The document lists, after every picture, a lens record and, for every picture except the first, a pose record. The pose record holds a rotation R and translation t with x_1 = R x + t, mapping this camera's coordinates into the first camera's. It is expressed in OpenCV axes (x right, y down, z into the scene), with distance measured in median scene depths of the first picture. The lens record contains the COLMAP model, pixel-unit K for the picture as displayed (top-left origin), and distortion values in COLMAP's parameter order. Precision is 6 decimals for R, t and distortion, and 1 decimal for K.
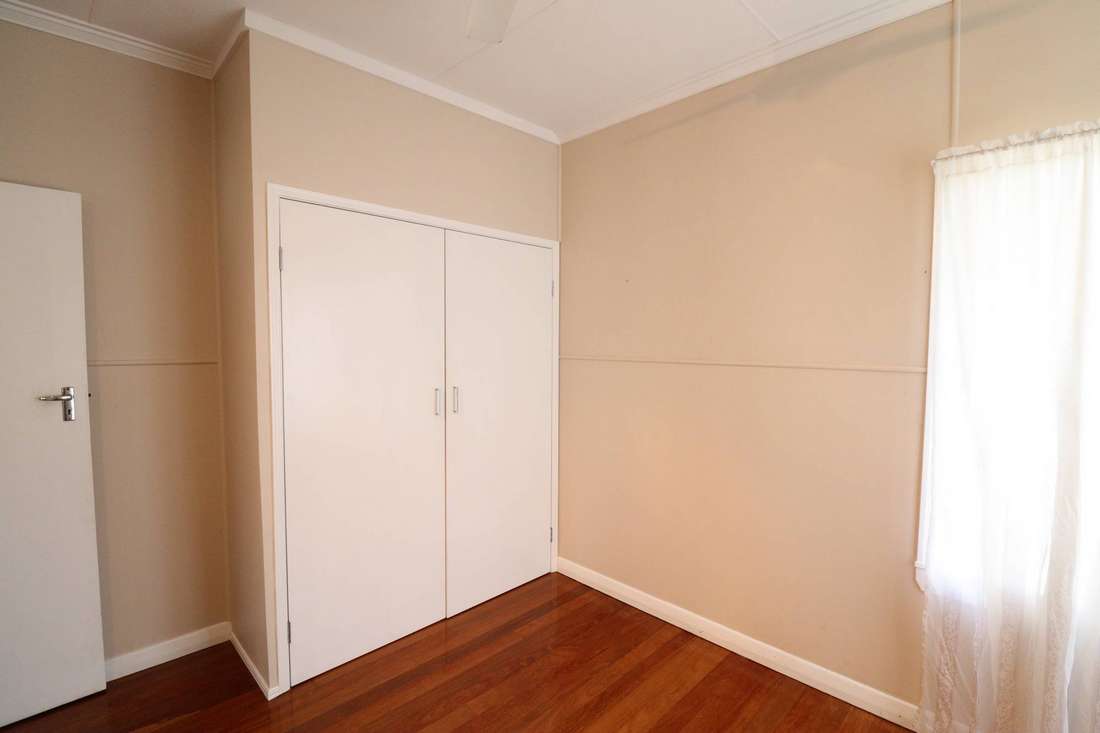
lens RADIAL K [[516.8, 0, 555.1], [0, 516.8, 356.5], [0, 0, 1]] dist [-0.005194, -0.002008]
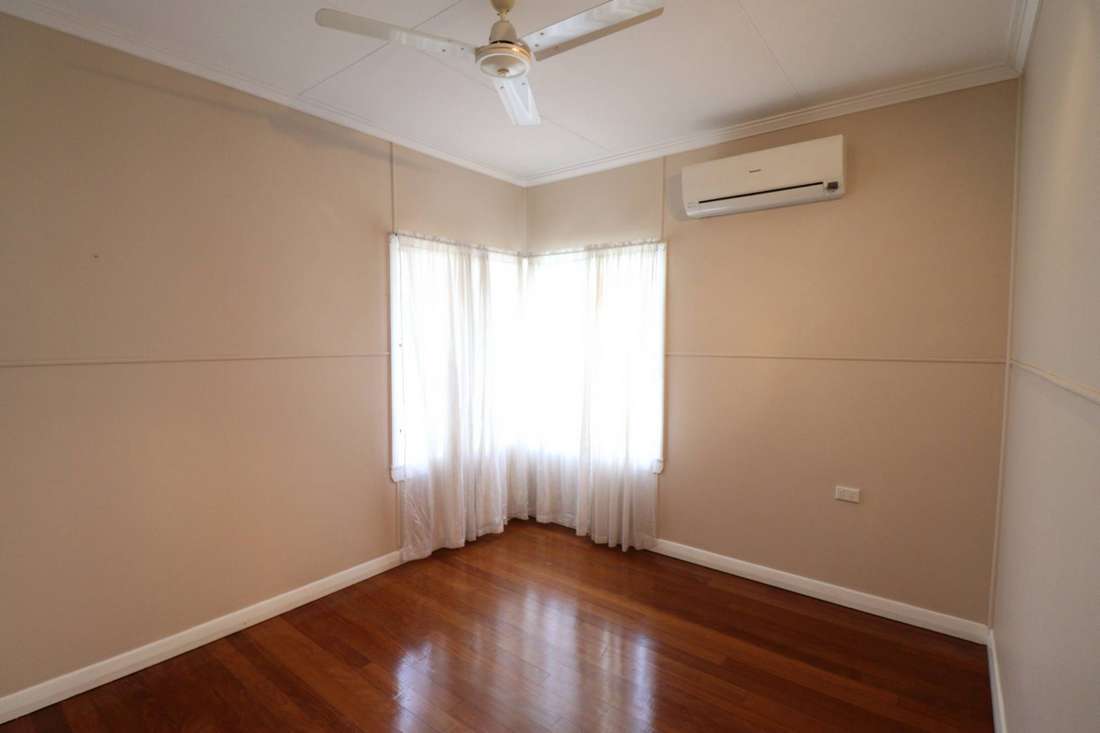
lens RADIAL K [[516.8, 0, 549.3], [0, 516.8, 365.5], [0, 0, 1]] dist [-0.005194, -0.002008]
pose [[-0.117279, -0.052611, 0.991704, -1.037694], [0.040827, 0.997496, 0.057746, -0.011413], [-0.992259, 0.047261, -0.114837, 0.673890]]
